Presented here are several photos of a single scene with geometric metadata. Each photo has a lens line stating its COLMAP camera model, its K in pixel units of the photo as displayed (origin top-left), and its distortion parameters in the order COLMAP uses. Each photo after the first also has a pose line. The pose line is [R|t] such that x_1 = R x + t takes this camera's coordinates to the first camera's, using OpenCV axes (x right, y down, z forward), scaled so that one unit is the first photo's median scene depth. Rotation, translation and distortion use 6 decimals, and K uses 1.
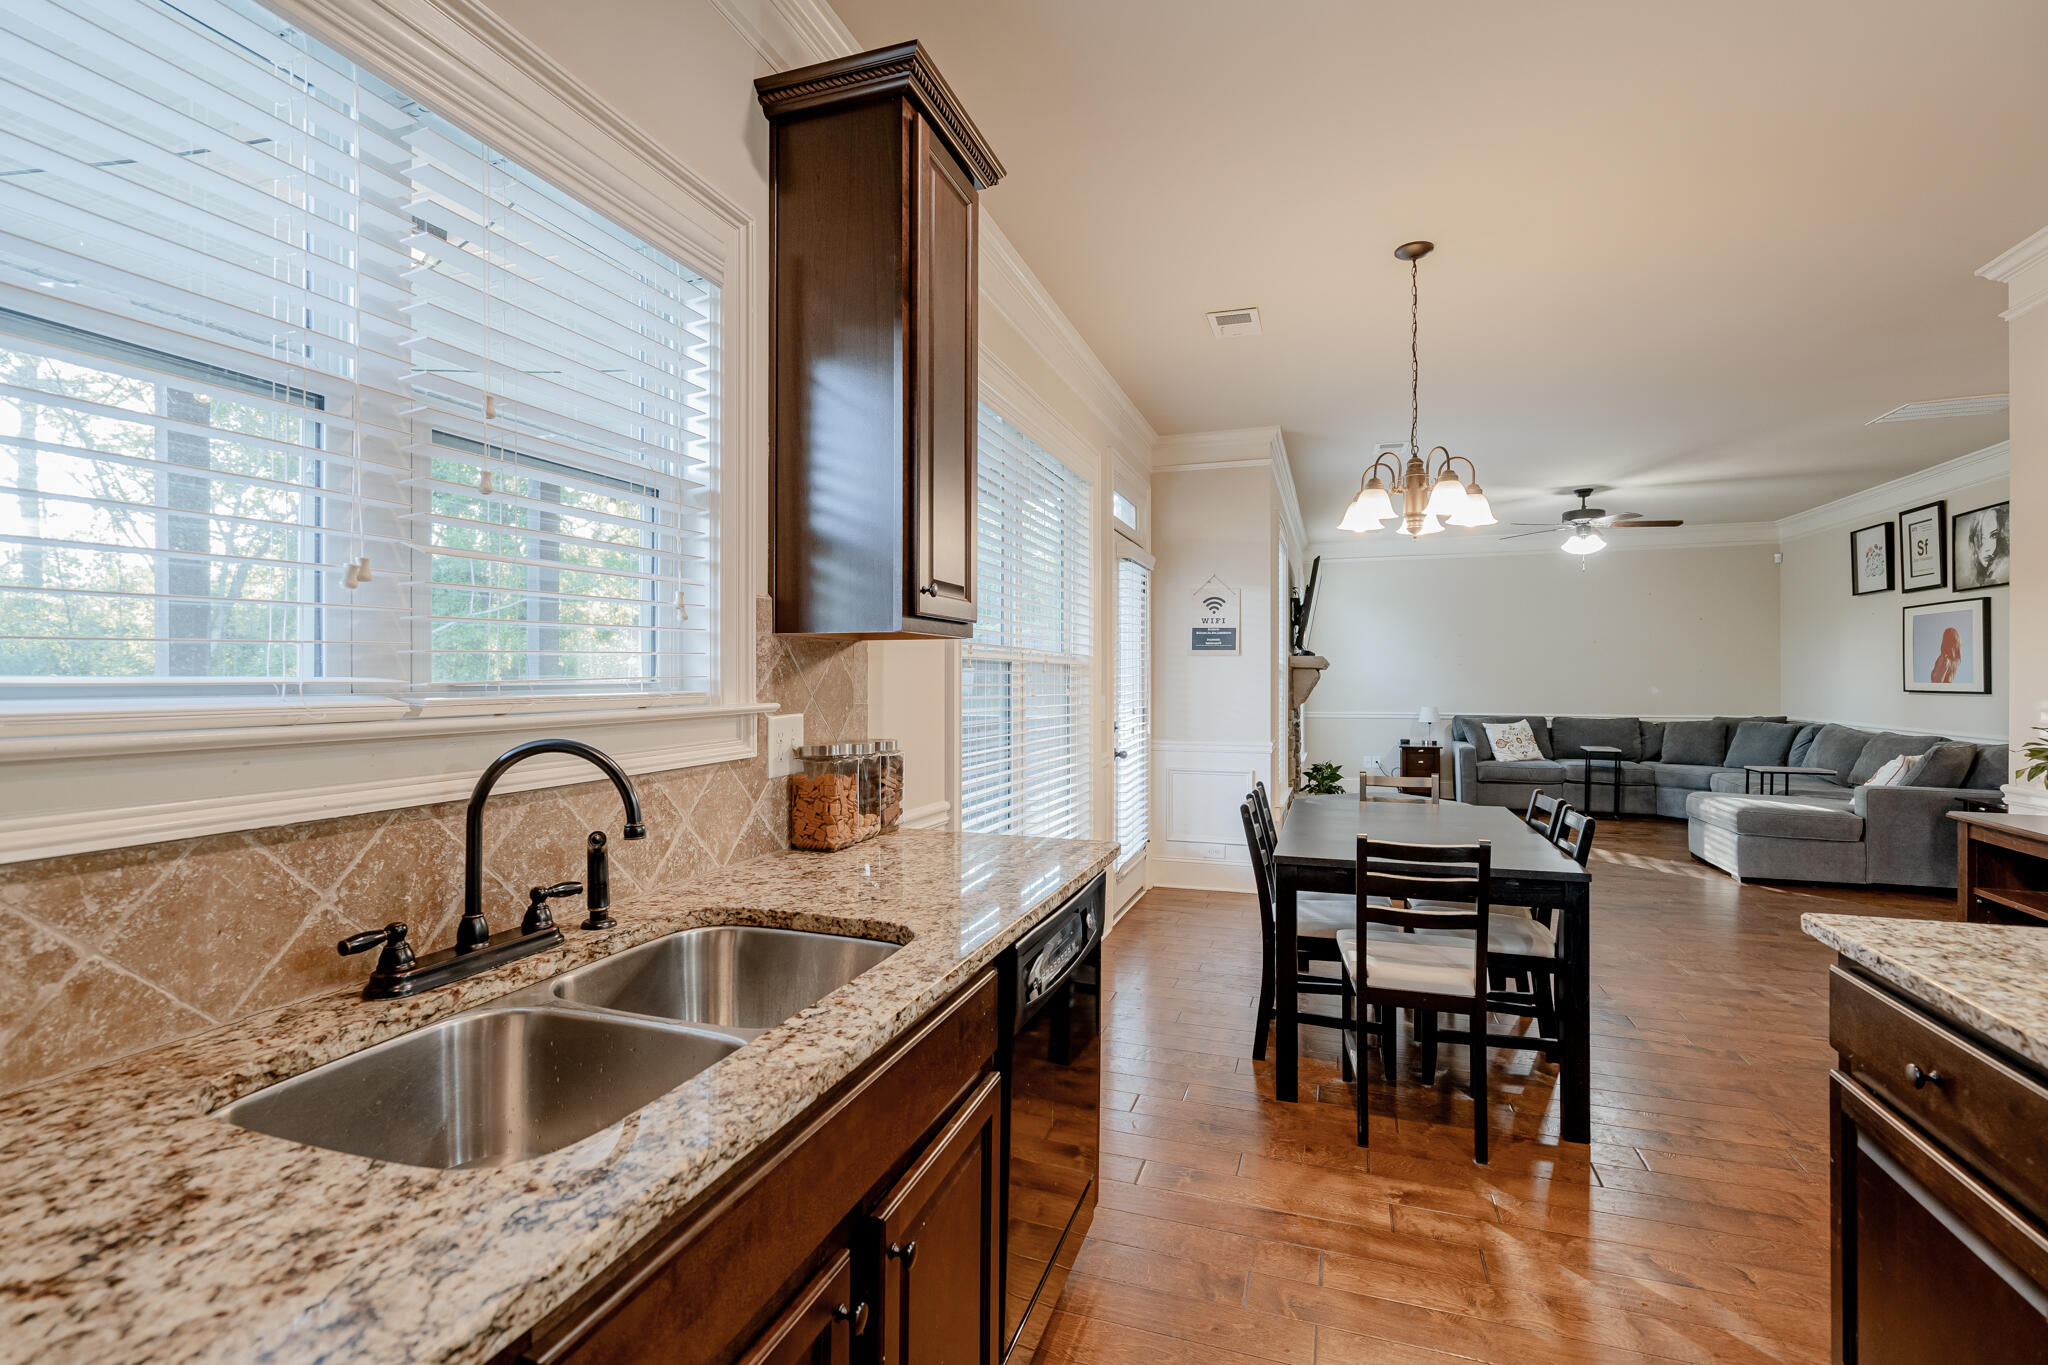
lens RADIAL K [[940.7, 0, 1007.3], [0, 940.7, 675.8], [0, 0, 1]] dist [-0.007887, 0.004332]
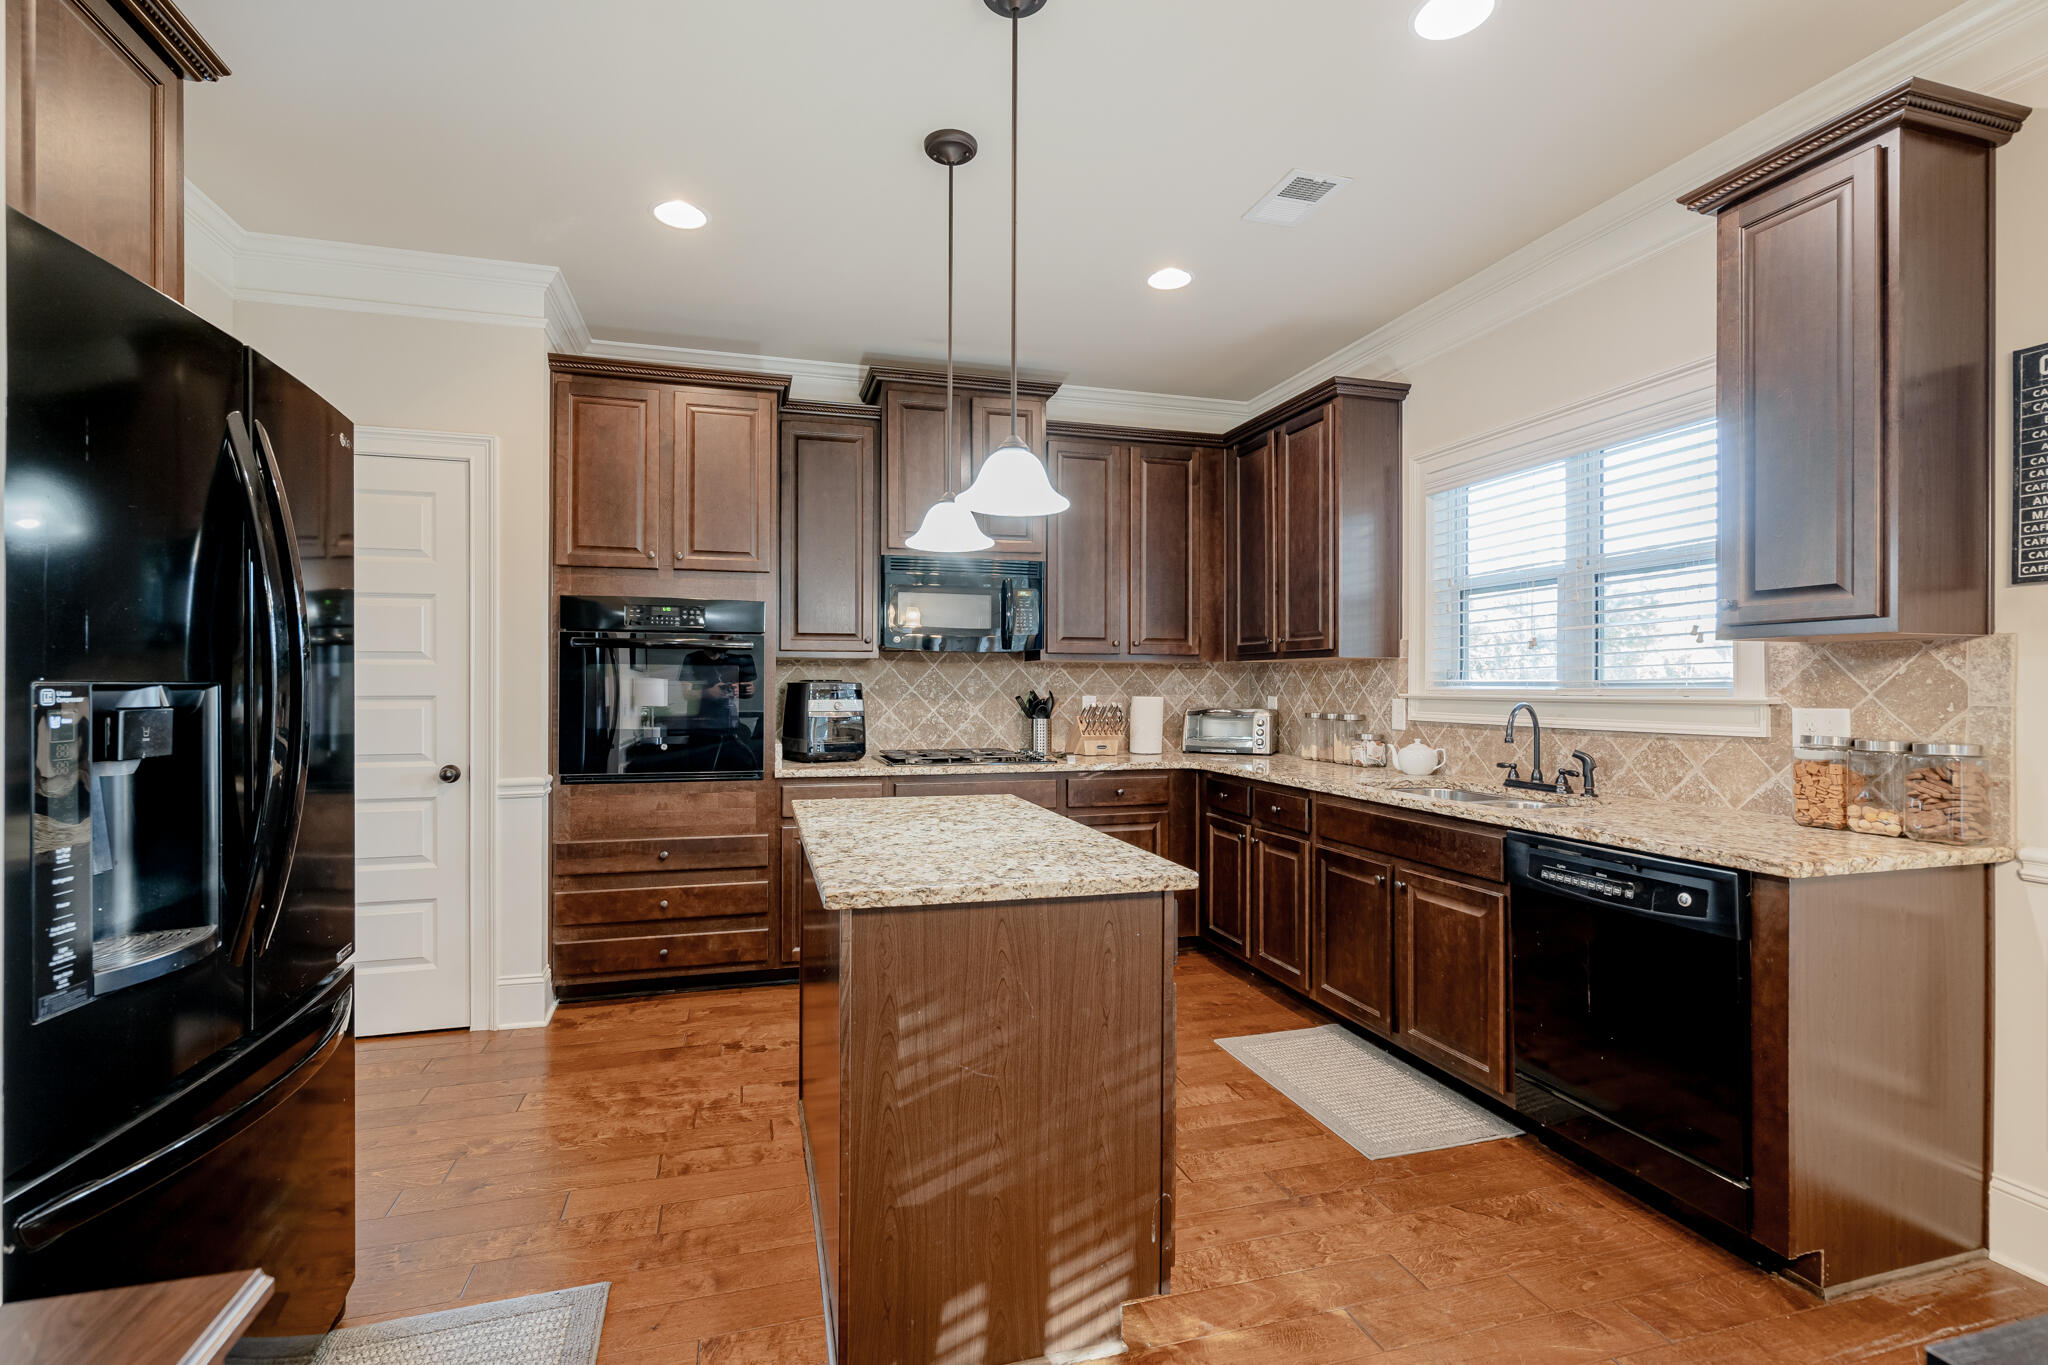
lens RADIAL K [[940.7, 0, 1016.0], [0, 940.7, 683.4], [0, 0, 1]] dist [-0.007887, 0.004332]
pose [[-0.812001, -0.001984, -0.583652, 0.401366], [0.000272, 0.999993, -0.003778, 0.004061], [0.583656, -0.003226, -0.811995, 0.425867]]
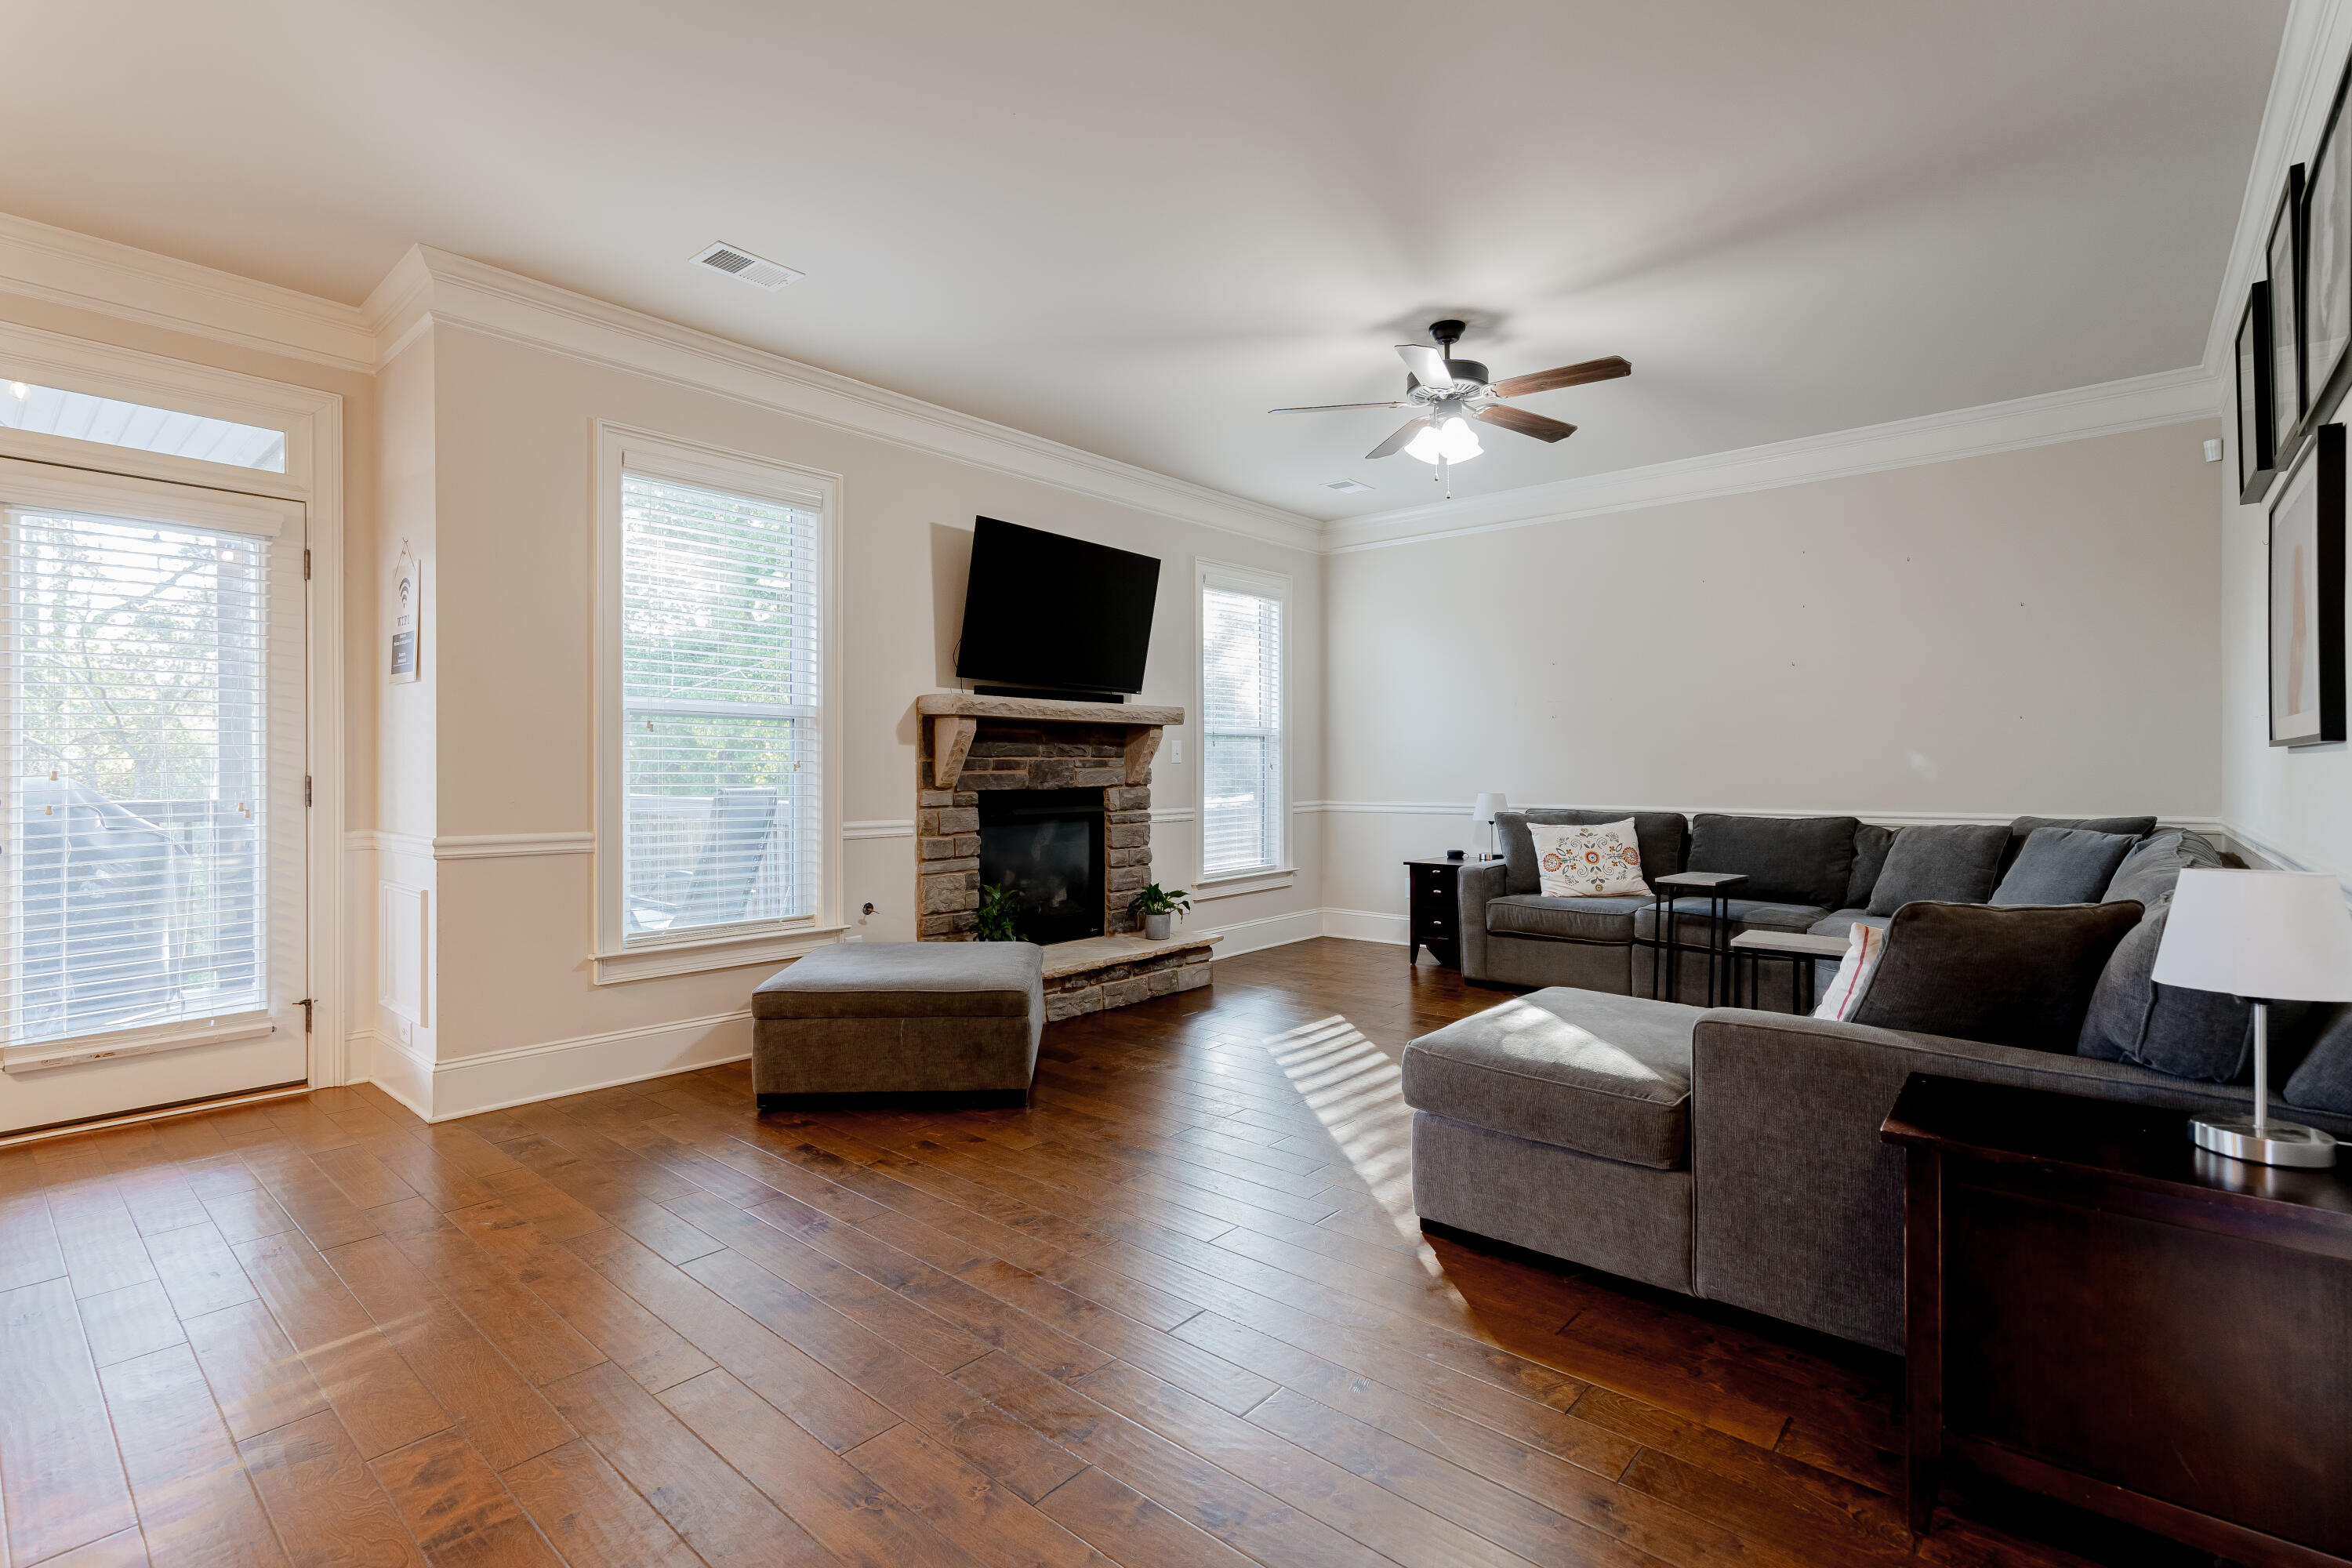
lens RADIAL K [[1080.4, 0, 1160.6], [0, 1080.4, 766.5], [0, 0, 1]] dist [-0.007887, 0.004332]
pose [[0.926781, -0.001122, -0.375601, 0.777592], [0.001576, 0.999998, 0.000901, 0.024794], [0.375599, -0.001427, 0.926781, 0.498557]]
